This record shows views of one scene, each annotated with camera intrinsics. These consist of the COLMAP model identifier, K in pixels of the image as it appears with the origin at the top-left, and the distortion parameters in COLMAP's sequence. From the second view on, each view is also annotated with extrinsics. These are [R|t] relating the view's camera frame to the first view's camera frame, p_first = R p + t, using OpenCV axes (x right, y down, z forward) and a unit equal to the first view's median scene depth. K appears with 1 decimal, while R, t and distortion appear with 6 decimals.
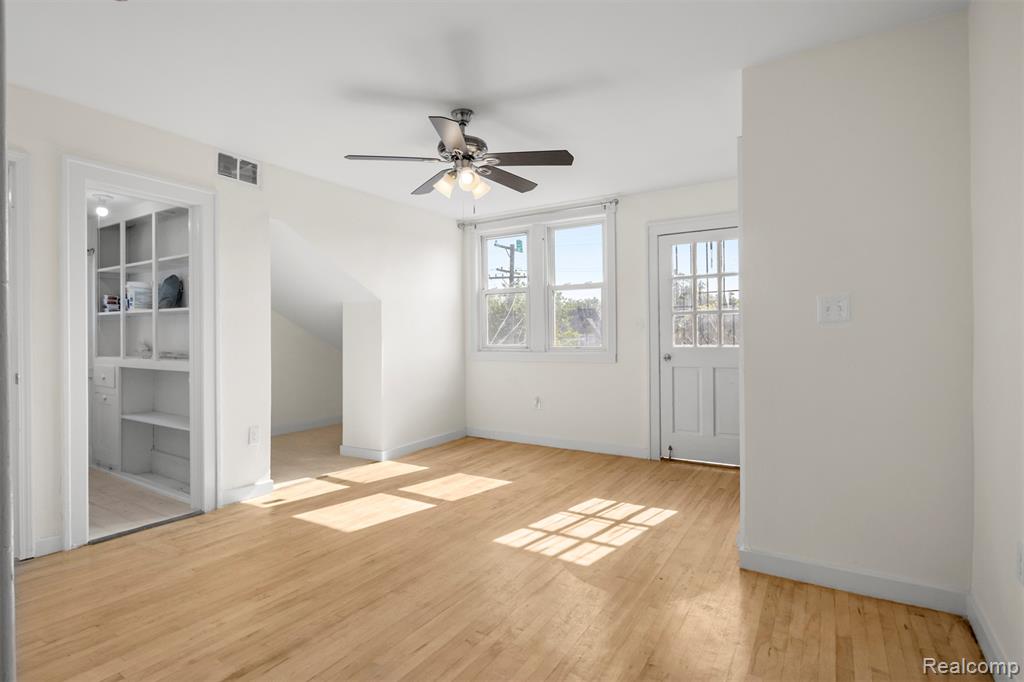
lens RADIAL K [[523.9, 0, 511.1], [0, 523.9, 334.1], [0, 0, 1]] dist [-0.005576, -0.000820]
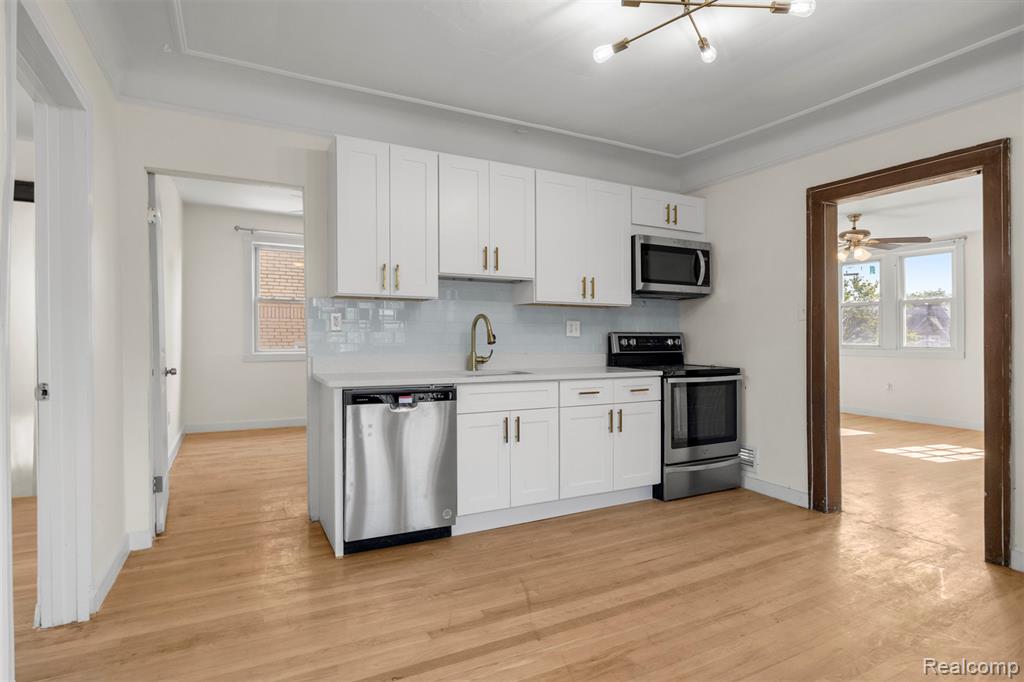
lens RADIAL K [[523.9, 0, 511.1], [0, 523.9, 334.1], [0, 0, 1]] dist [-0.005576, -0.000820]
pose [[0.864269, 0.006613, -0.502987, -0.160735], [-0.005023, 0.999977, 0.004516, -0.009215], [0.503006, -0.001376, 0.864282, -0.908335]]
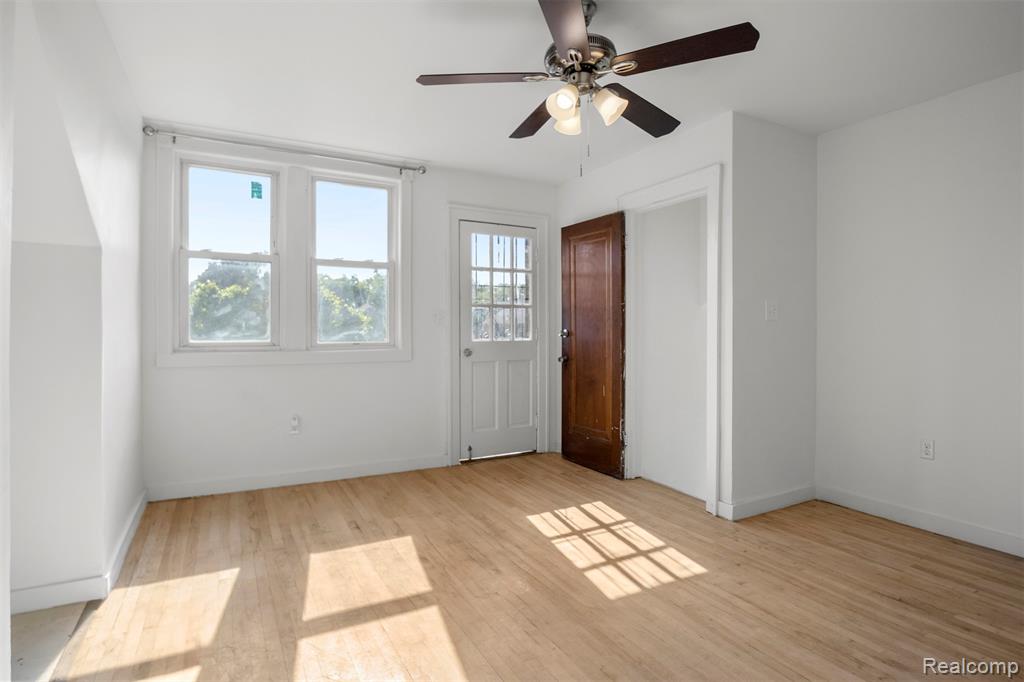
lens RADIAL K [[519.7, 0, 510.7], [0, 519.7, 330.2], [0, 0, 1]] dist [-0.029165, -0.000451]
pose [[0.483387, 0.006810, 0.875380, -0.576773], [-0.008429, 0.999960, -0.003125, 0.009186], [-0.875366, -0.005868, 0.483425, 0.589730]]
